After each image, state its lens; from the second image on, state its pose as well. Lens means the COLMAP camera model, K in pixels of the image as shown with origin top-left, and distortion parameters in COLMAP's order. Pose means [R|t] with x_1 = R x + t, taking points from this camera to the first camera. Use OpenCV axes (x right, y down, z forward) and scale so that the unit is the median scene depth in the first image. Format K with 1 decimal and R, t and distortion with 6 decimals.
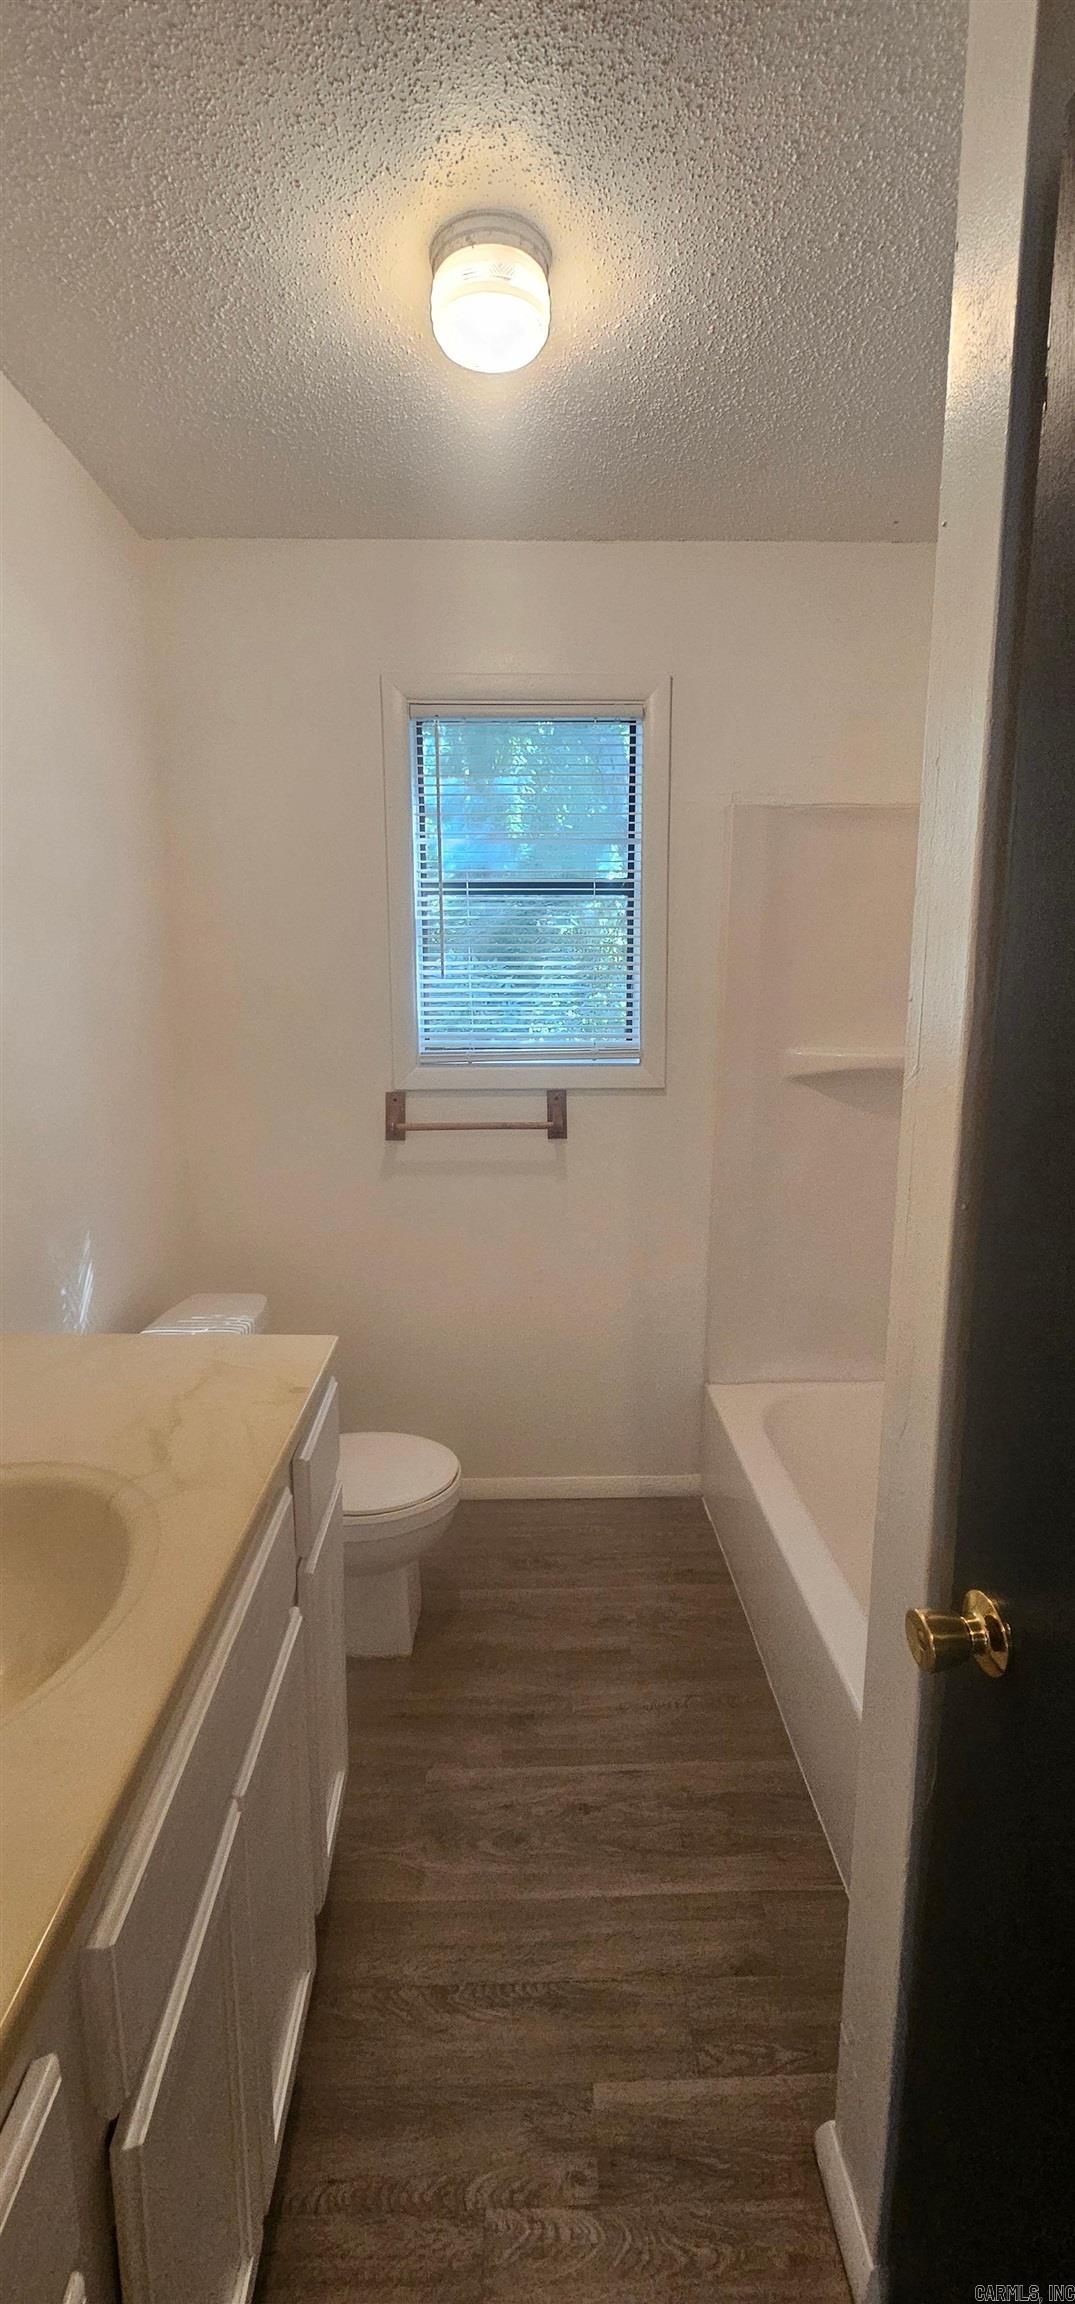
lens RADIAL K [[933.7, 0, 533.4], [0, 933.7, 1144.7], [0, 0, 1]] dist [-0.001855, -0.000840]
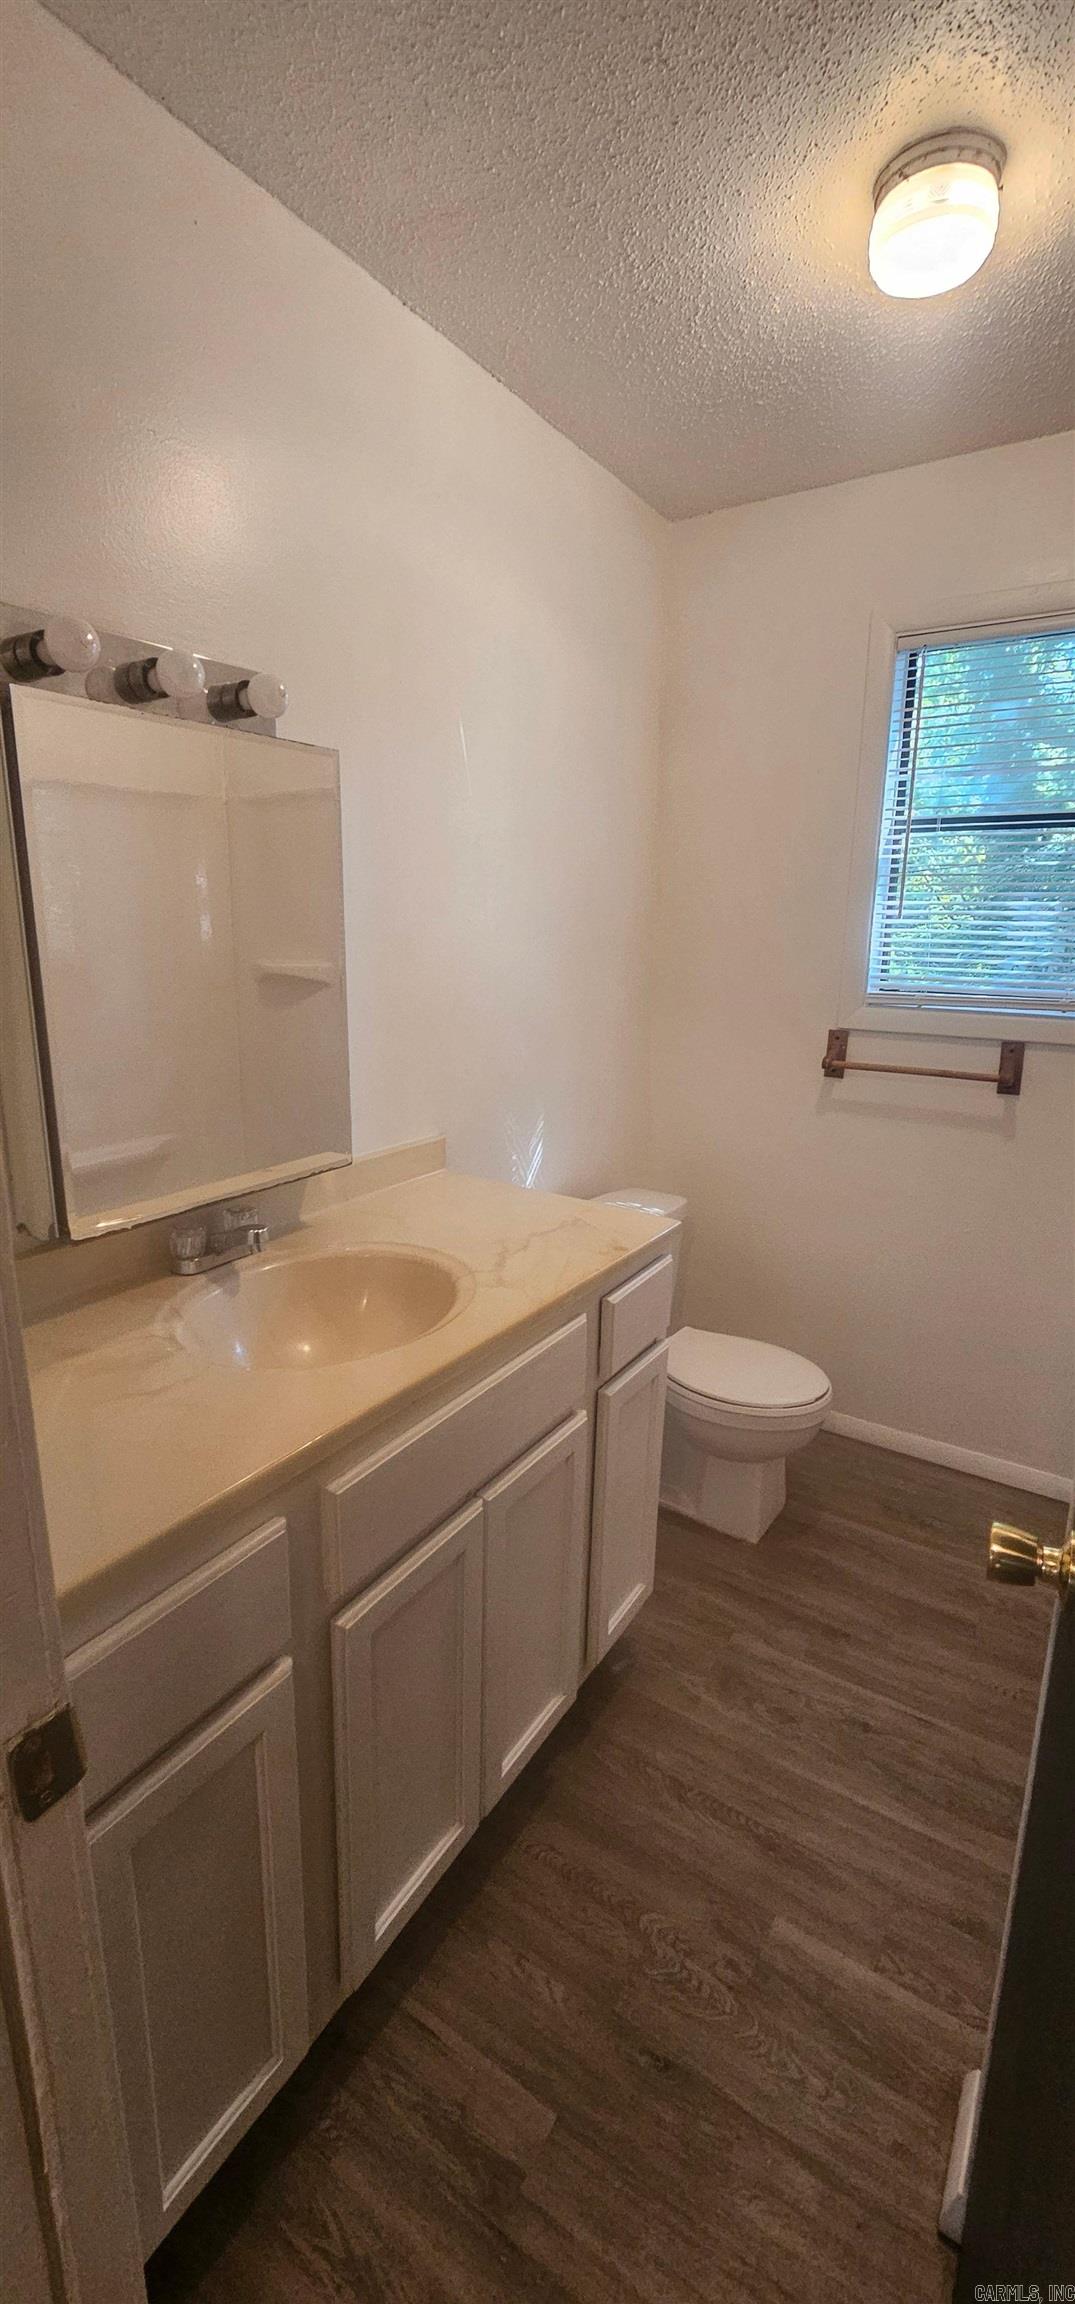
lens RADIAL K [[933.7, 0, 533.4], [0, 933.7, 1144.7], [0, 0, 1]] dist [-0.001855, -0.000840]
pose [[0.823525, 0.144199, -0.548647, 0.217635], [-0.115830, 0.989521, 0.086211, 0.026056], [0.555329, -0.007447, 0.831597, -0.055269]]
